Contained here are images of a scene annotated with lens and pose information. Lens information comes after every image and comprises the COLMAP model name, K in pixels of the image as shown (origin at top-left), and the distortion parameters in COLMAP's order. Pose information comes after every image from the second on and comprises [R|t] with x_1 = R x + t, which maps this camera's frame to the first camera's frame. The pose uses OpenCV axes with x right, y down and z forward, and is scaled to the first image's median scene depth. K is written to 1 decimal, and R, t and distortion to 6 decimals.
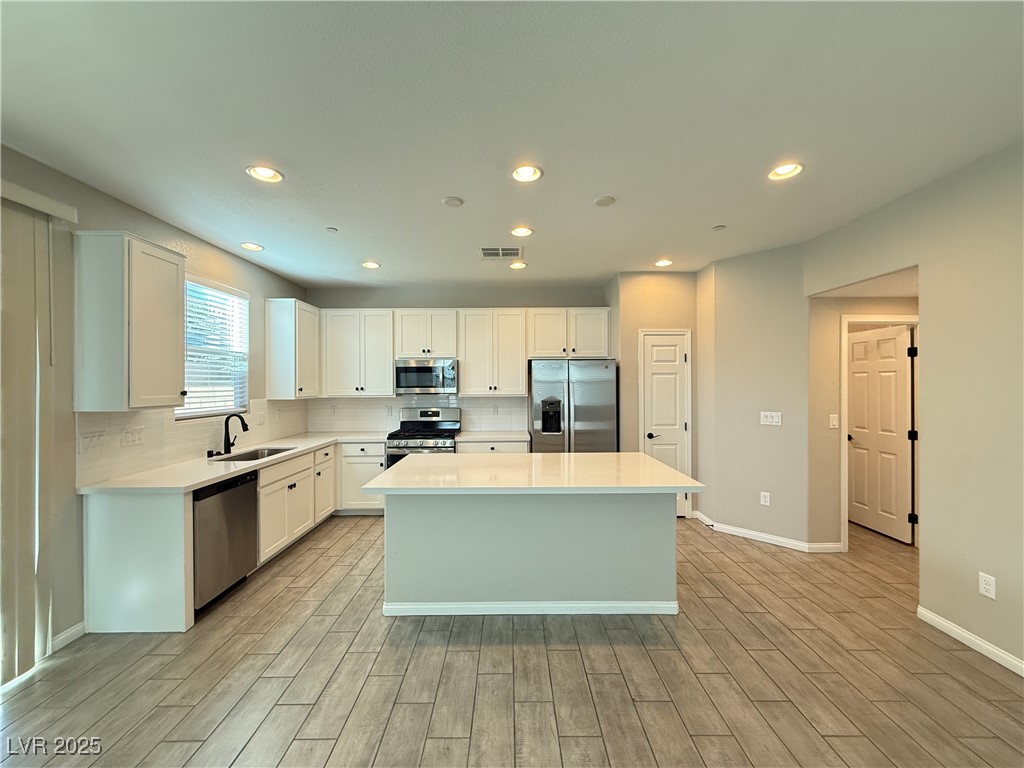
lens RADIAL K [[407.8, 0, 510.0], [0, 407.8, 383.6], [0, 0, 1]] dist [-0.000124, 0.000077]
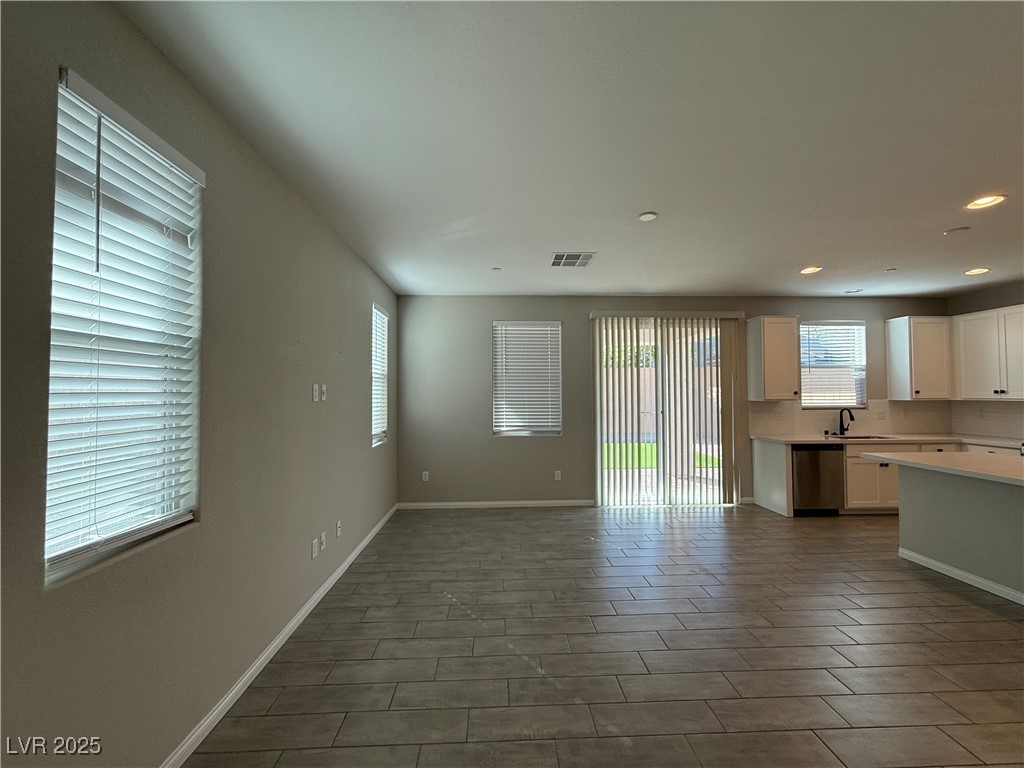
lens RADIAL K [[407.8, 0, 510.0], [0, 407.8, 383.6], [0, 0, 1]] dist [-0.000124, 0.000077]
pose [[0.034675, -0.020763, -0.999183, 0.663927], [0.004325, 0.999778, -0.020625, 0.009978], [0.999389, -0.003607, 0.034757, -0.224201]]
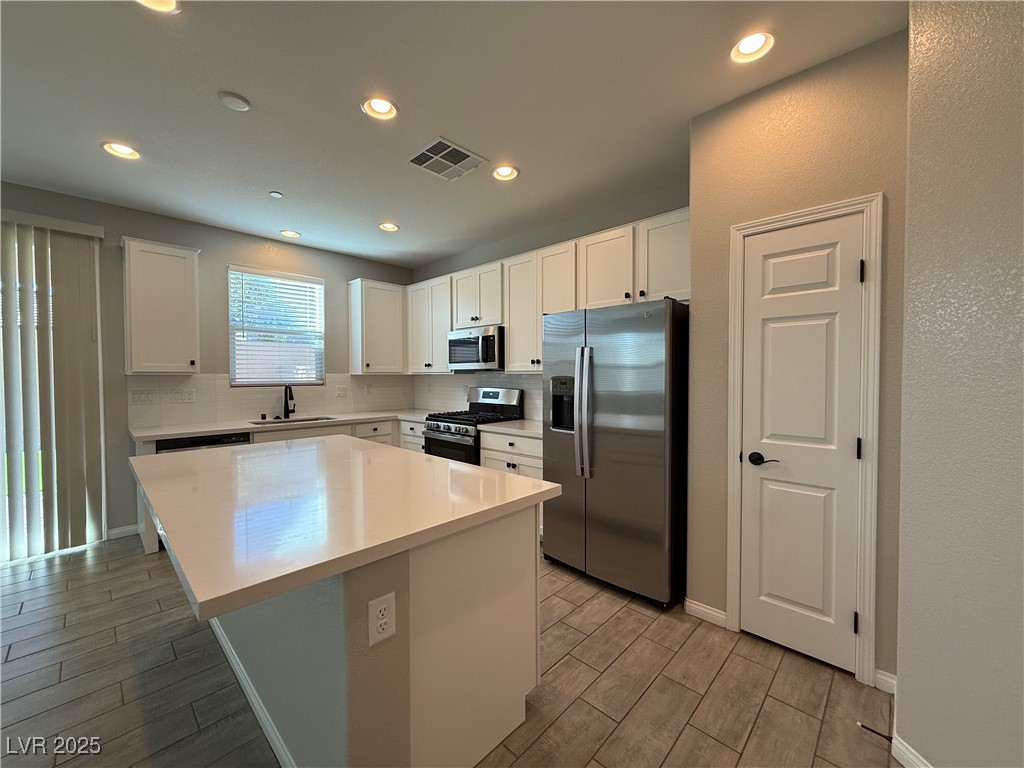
lens RADIAL K [[407.8, 0, 510.0], [0, 407.8, 383.6], [0, 0, 1]] dist [-0.000124, 0.000077]
pose [[0.720669, 0.018195, -0.693041, 0.510015], [-0.001623, 0.999697, 0.024559, 0.038304], [0.693278, -0.016574, 0.720480, 0.540779]]
